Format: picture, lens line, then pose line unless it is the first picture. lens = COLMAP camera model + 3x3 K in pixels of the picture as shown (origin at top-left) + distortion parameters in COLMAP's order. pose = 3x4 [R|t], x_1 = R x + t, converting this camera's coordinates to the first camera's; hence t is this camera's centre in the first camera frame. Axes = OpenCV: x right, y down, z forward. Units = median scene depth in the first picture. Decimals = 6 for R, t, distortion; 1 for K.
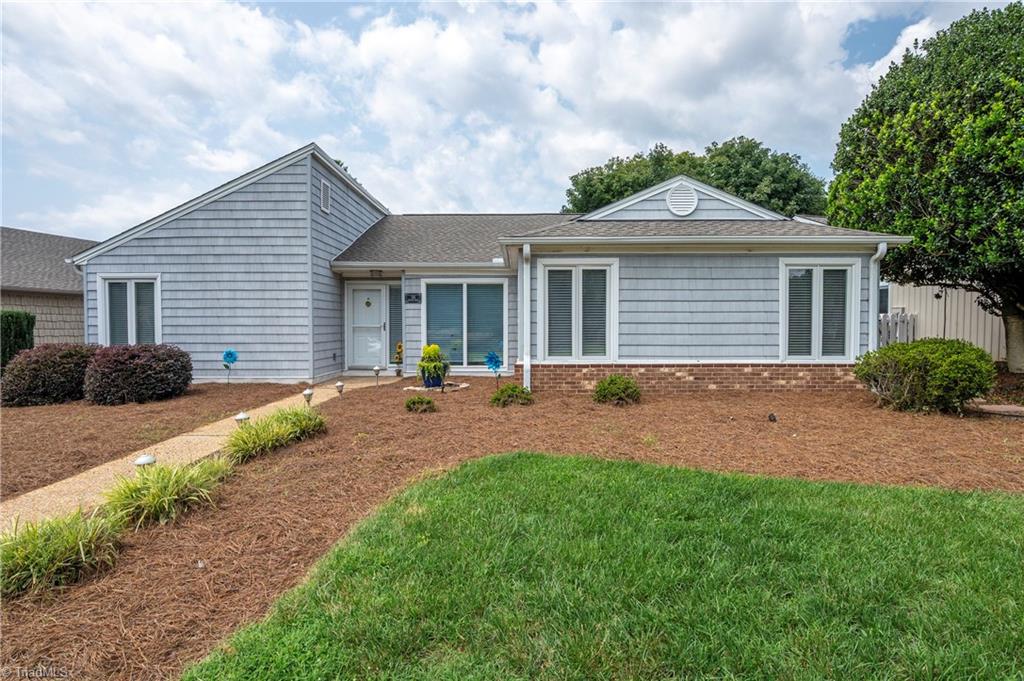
lens RADIAL K [[546.9, 0, 510.9], [0, 546.9, 341.3], [0, 0, 1]] dist [-0.019087, 0.002039]
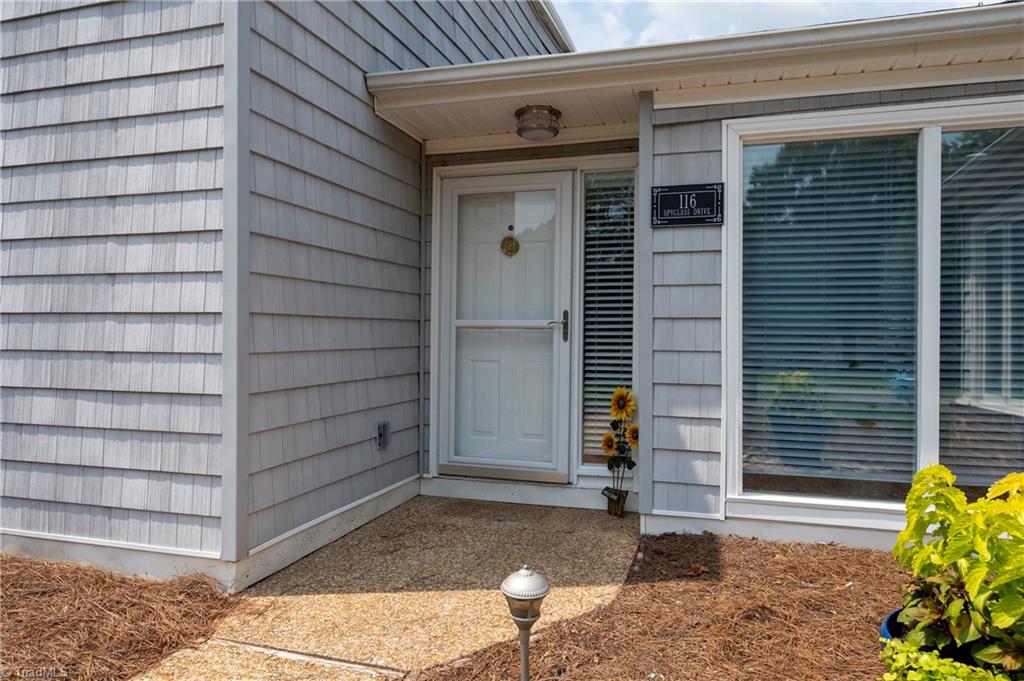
lens RADIAL K [[690.5, 0, 514.4], [0, 690.5, 336.1], [0, 0, 1]] dist [-0.006180, -0.000505]
pose [[0.959461, 0.006727, -0.281762, -0.184004], [-0.013290, 0.999683, -0.021390, -0.016287], [0.281529, 0.024268, 0.959246, 0.767432]]
